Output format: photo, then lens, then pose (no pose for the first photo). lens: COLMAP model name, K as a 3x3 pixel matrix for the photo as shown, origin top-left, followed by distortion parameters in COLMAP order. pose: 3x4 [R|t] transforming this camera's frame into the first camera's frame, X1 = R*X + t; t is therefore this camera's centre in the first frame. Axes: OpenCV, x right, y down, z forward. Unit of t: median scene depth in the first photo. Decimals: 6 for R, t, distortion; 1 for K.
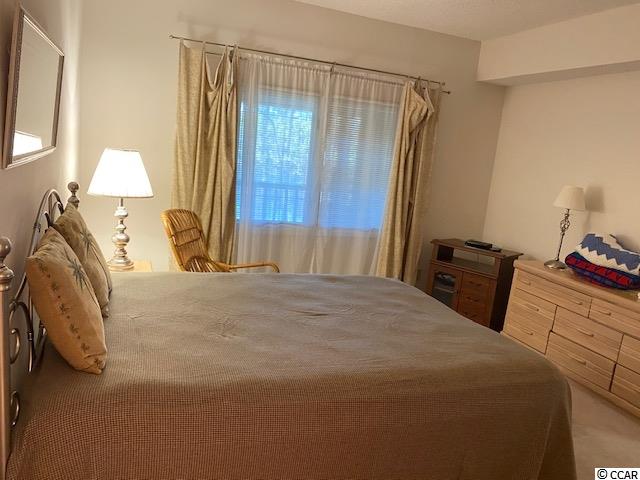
lens RADIAL K [[486.0, 0, 320.0], [0, 486.0, 240.0], [0, 0, 1]] dist [0.012767, -0.006032]
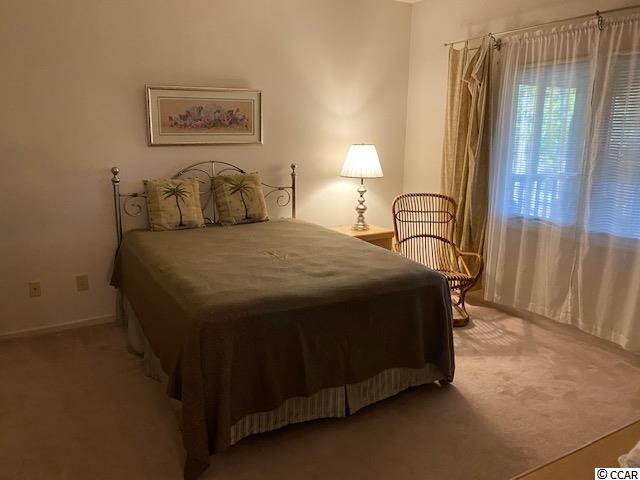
lens RADIAL K [[486.0, 0, 320.0], [0, 486.0, 240.0], [0, 0, 1]] dist [0.012767, -0.006032]
pose [[0.172646, 0.123451, -0.977217, 0.744498], [-0.162060, 0.982154, 0.095443, -0.019948], [0.971560, 0.141890, 0.189572, 0.492761]]
